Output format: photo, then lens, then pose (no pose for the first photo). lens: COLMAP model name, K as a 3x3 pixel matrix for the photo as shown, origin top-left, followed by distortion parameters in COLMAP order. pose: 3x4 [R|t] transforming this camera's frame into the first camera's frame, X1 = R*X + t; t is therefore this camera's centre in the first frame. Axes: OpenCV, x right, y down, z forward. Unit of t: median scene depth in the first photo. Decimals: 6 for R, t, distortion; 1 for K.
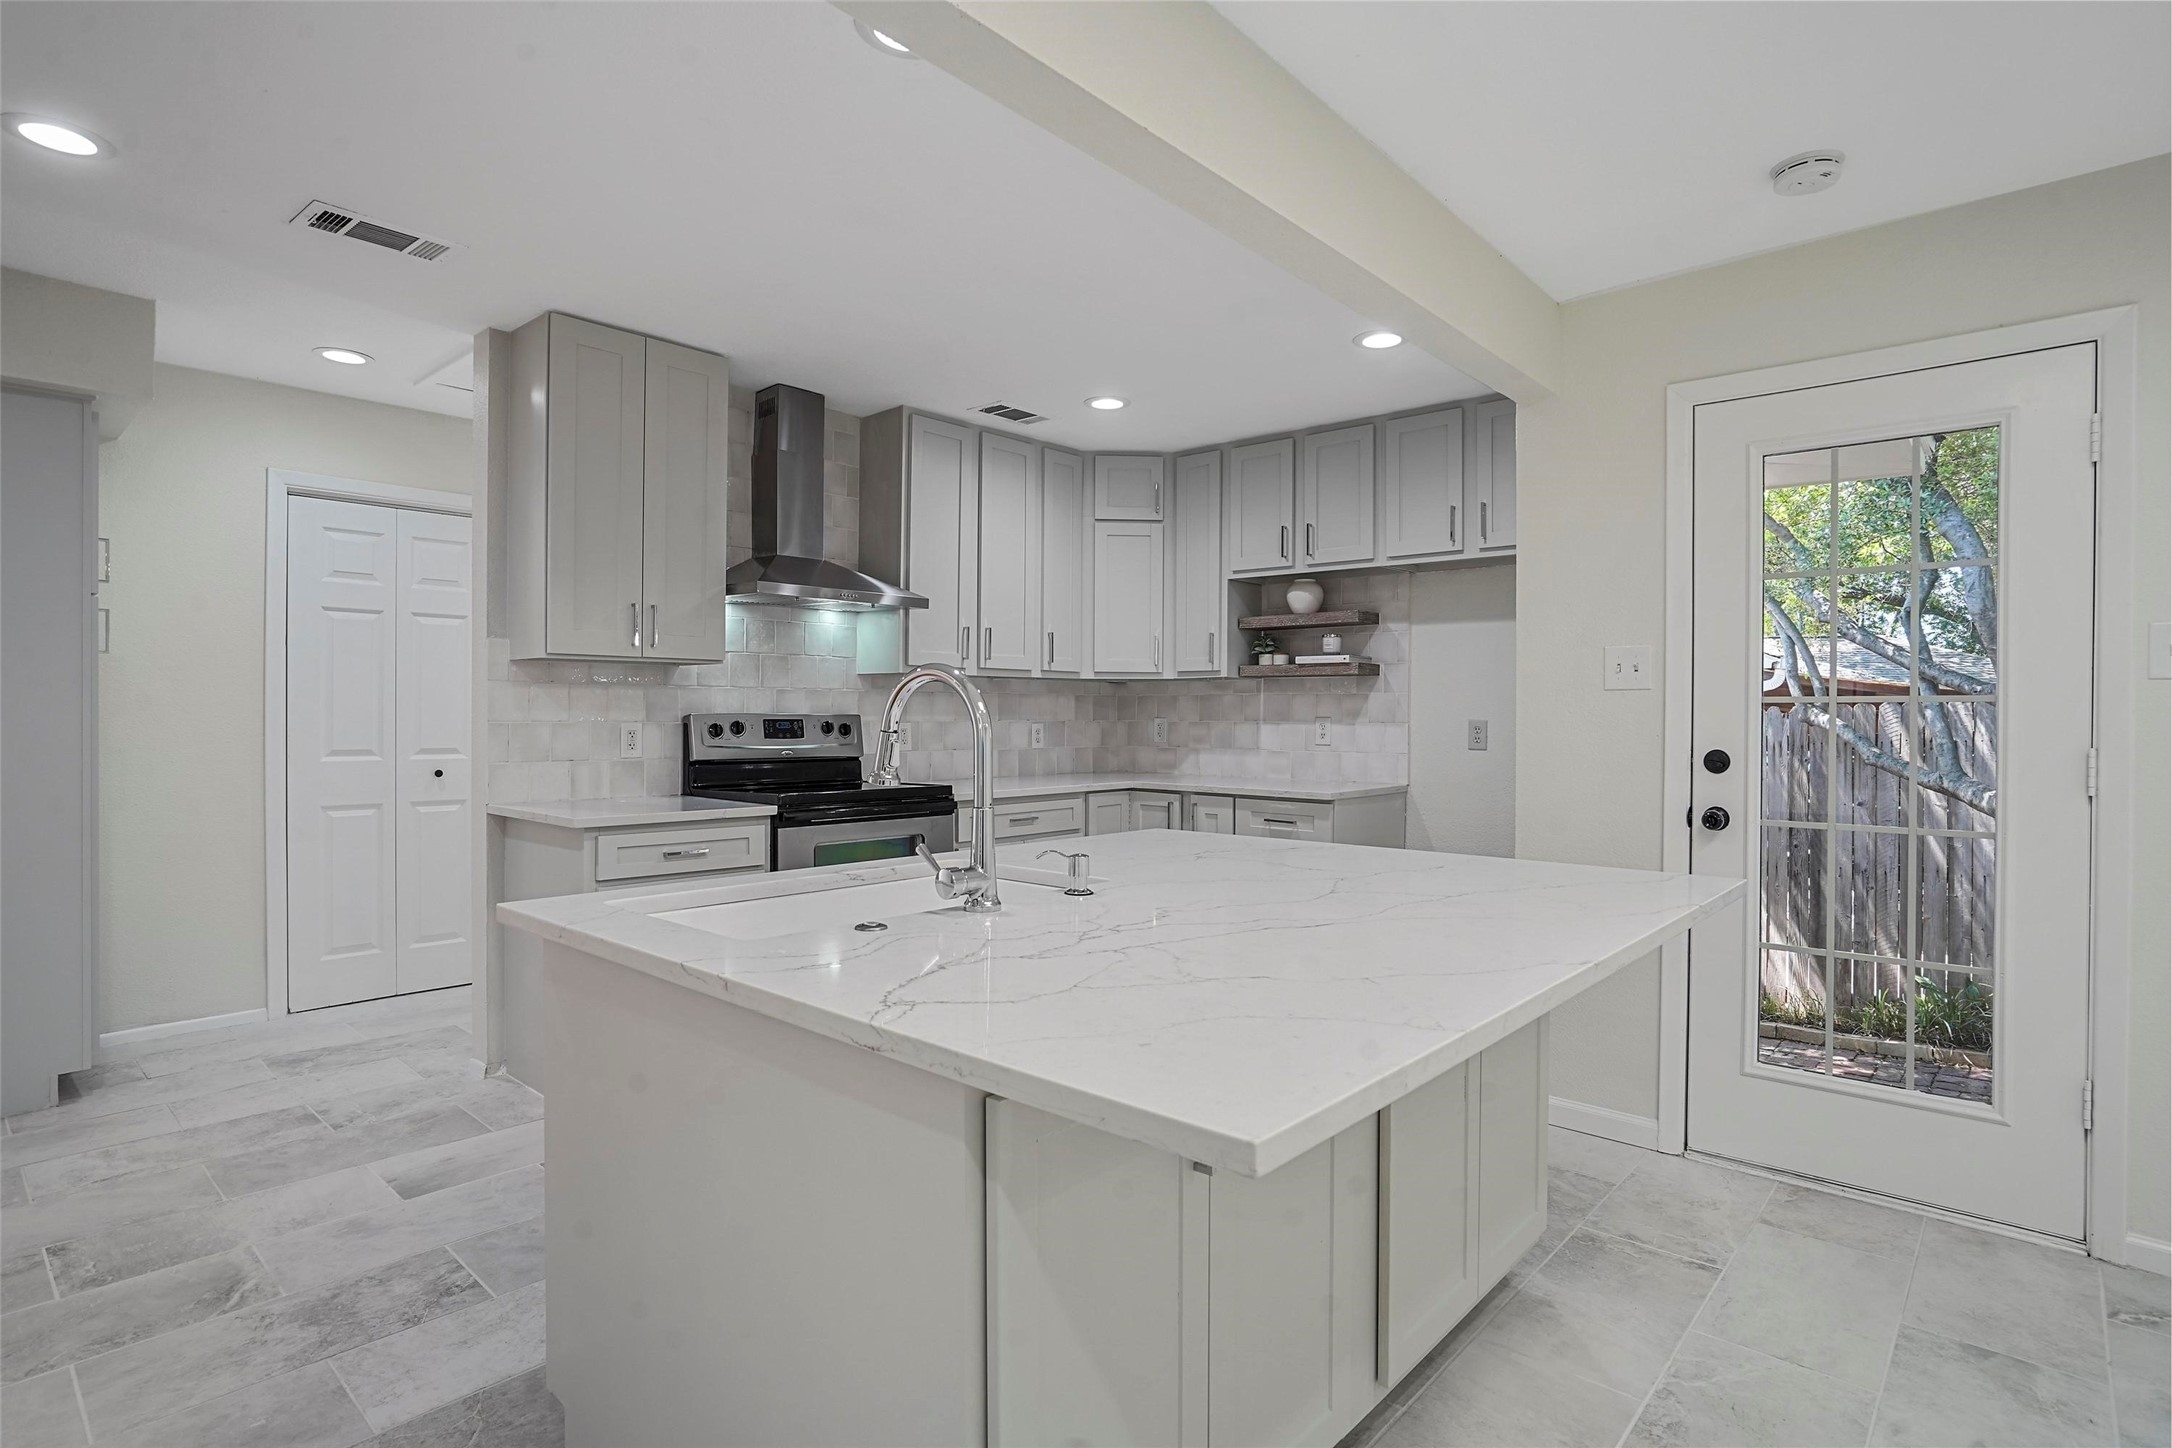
lens RADIAL K [[1096.2, 0, 1087.0], [0, 1096.2, 717.7], [0, 0, 1]] dist [0.003080, 0.004447]
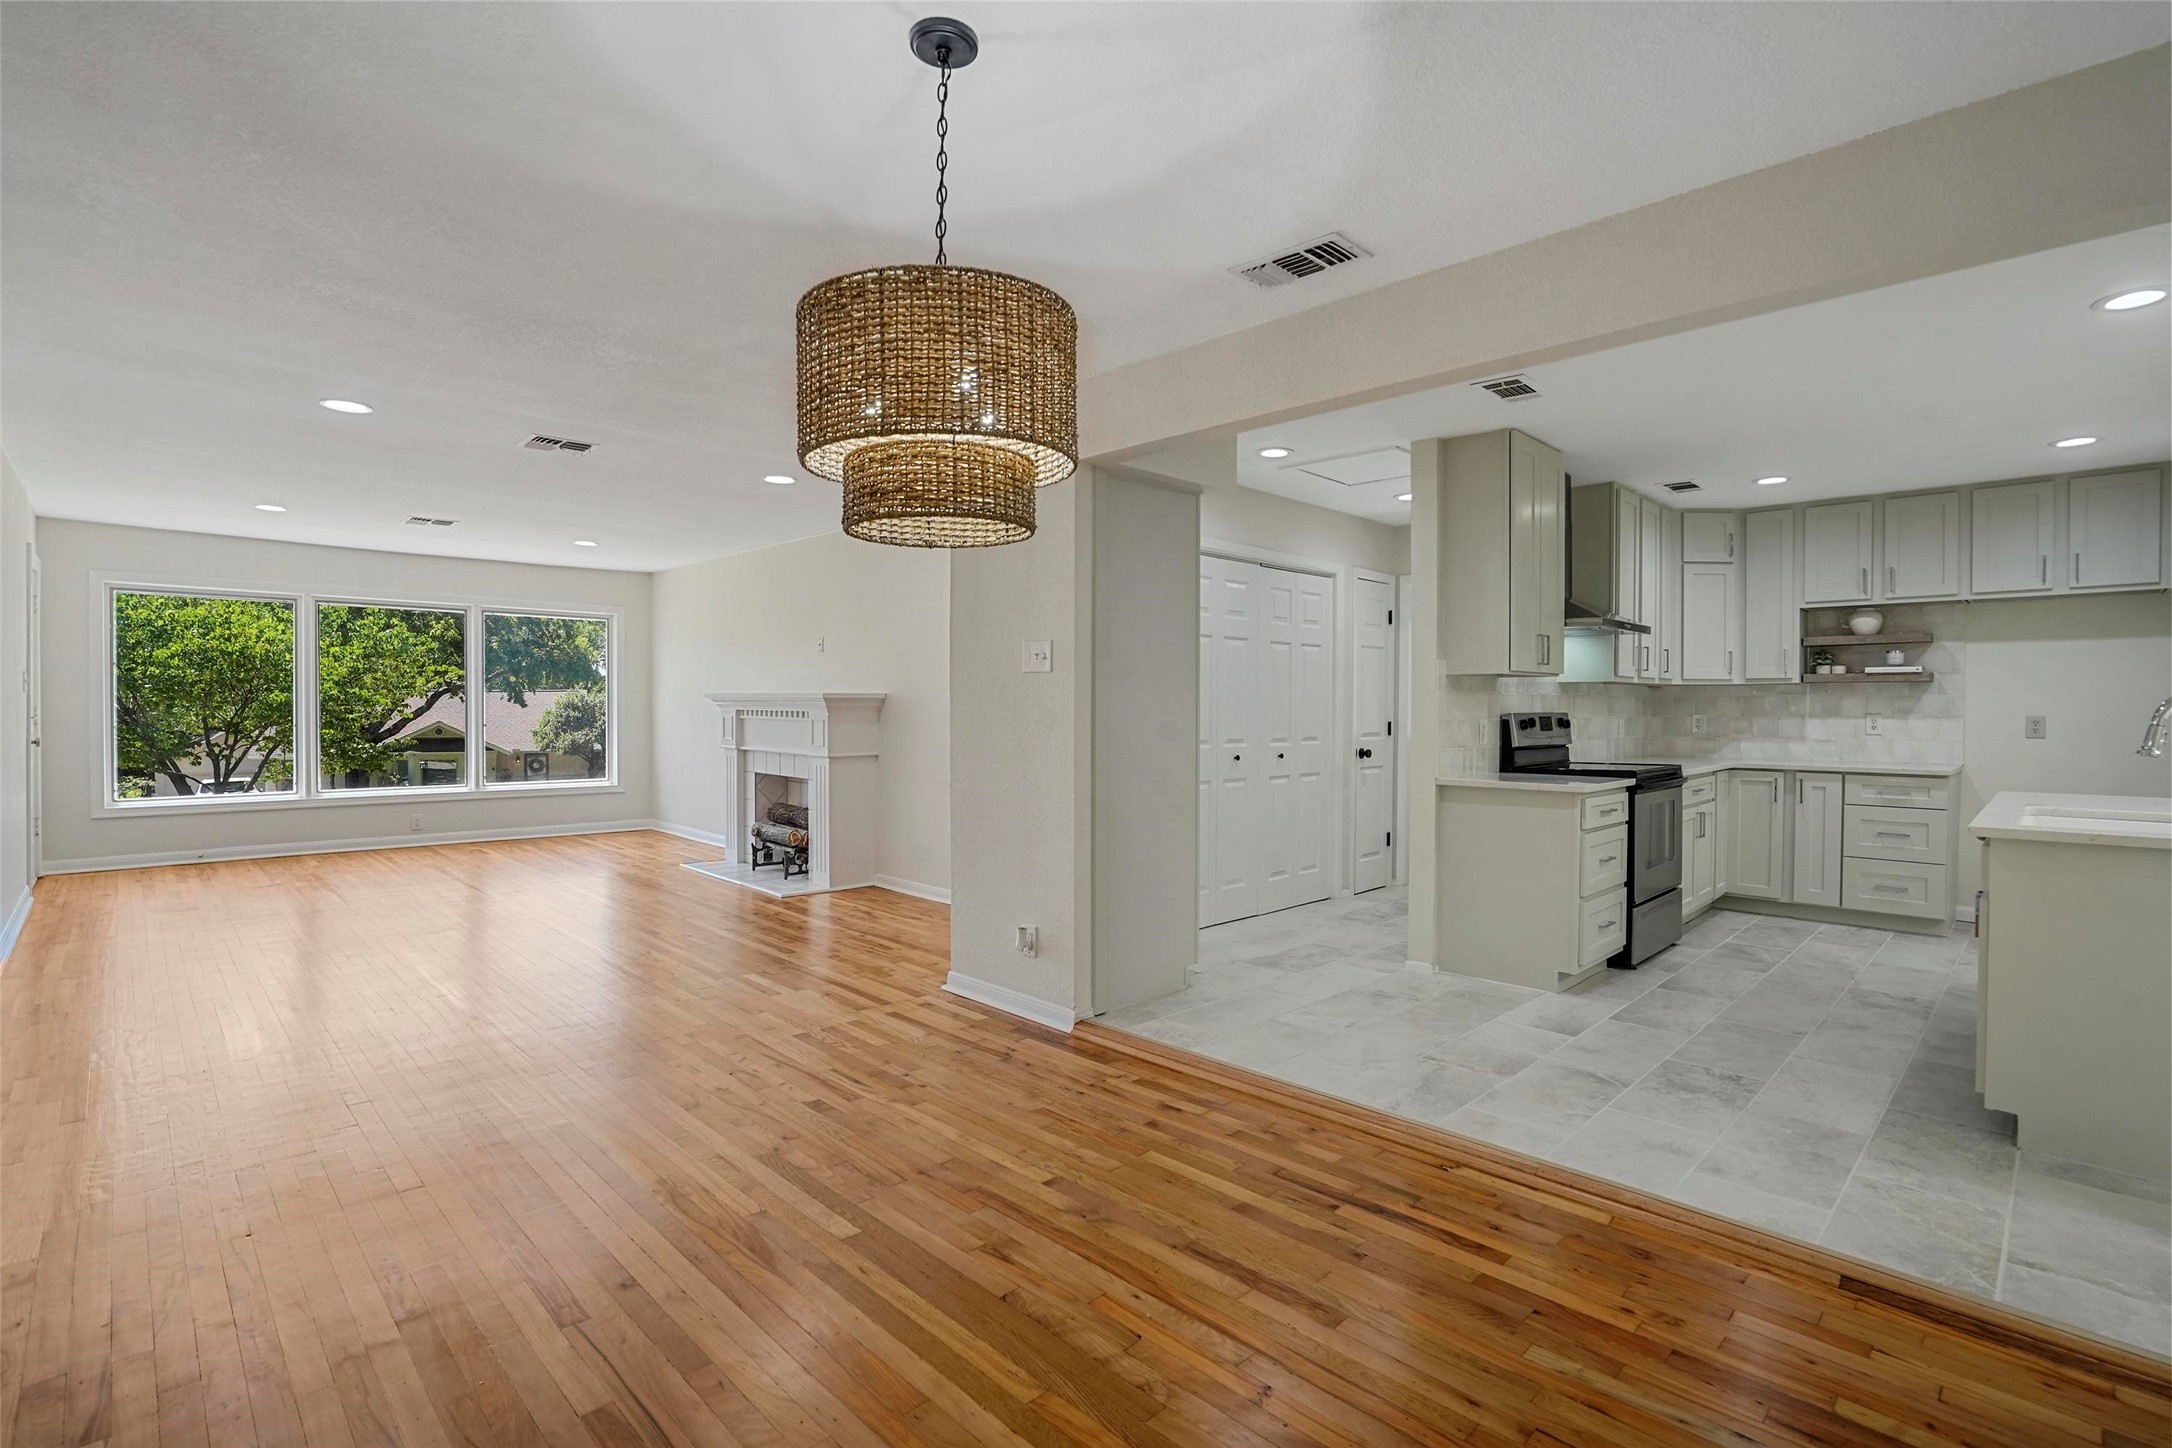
lens RADIAL K [[1014.9, 0, 1104.1], [0, 1014.9, 712.7], [0, 0, 1]] dist [-0.050241, 0.012792]
pose [[0.999415, -0.002594, -0.034096, -0.688171], [0.002572, 0.999996, -0.000674, -0.003164], [0.034098, 0.000586, 0.999418, -0.219783]]
